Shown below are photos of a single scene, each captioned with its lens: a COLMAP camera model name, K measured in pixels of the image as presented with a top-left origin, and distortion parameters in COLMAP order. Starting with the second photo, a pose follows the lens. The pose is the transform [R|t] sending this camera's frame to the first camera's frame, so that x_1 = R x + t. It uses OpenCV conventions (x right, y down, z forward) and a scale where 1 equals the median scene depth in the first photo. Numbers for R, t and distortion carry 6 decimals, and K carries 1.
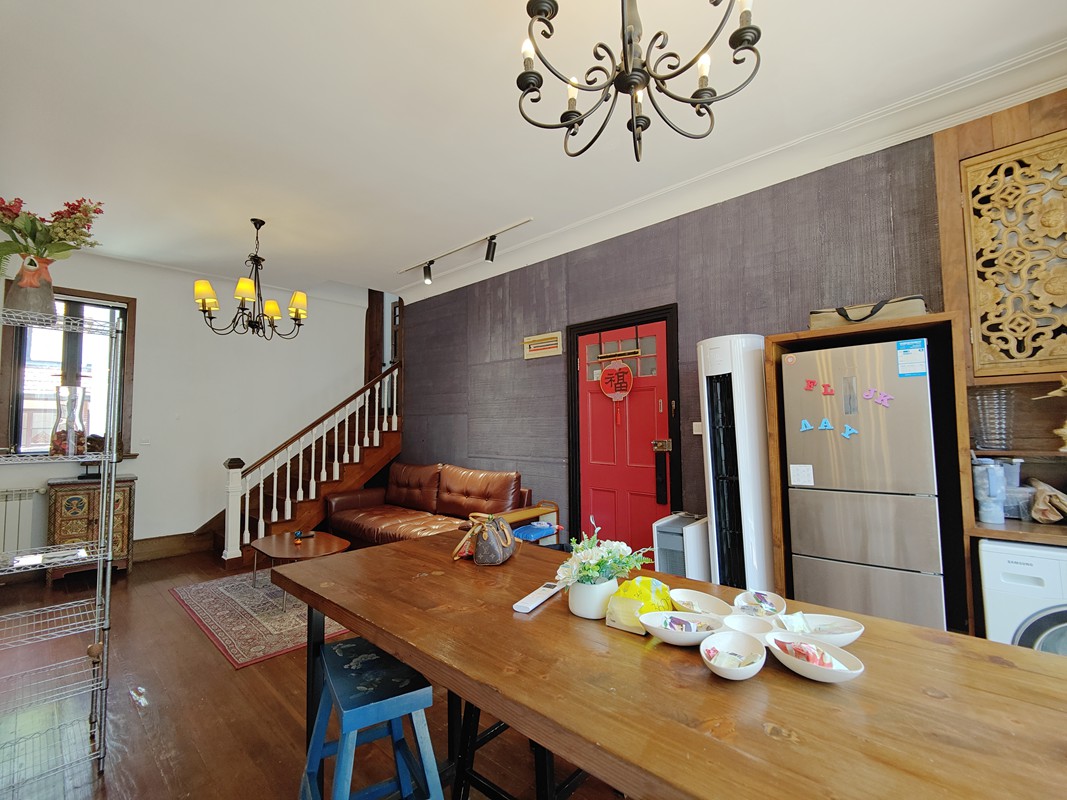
lens RADIAL K [[460.5, 0, 535.2], [0, 460.5, 403.1], [0, 0, 1]] dist [0.015571, -0.015718]
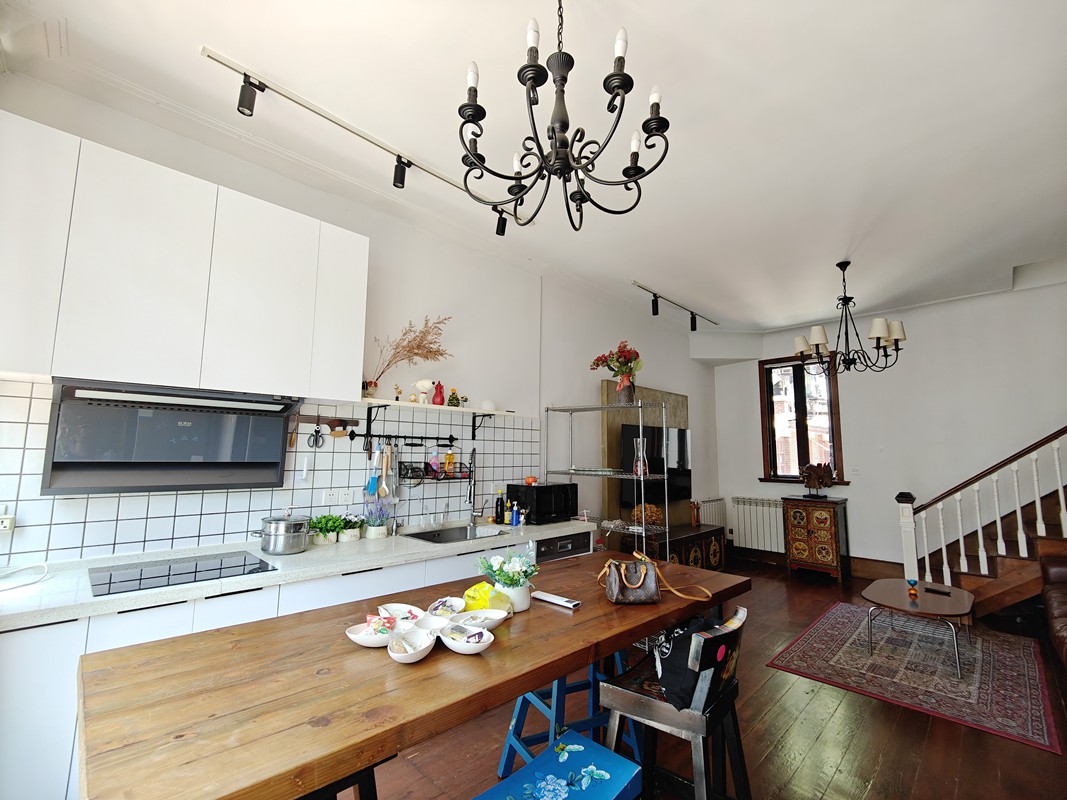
lens RADIAL K [[460.5, 0, 535.2], [0, 460.5, 403.1], [0, 0, 1]] dist [0.015571, -0.015718]
pose [[-0.043219, -0.103626, -0.993677, 0.402281], [0.047139, 0.993287, -0.105635, -0.001328], [0.997953, -0.051406, -0.038044, 0.298156]]
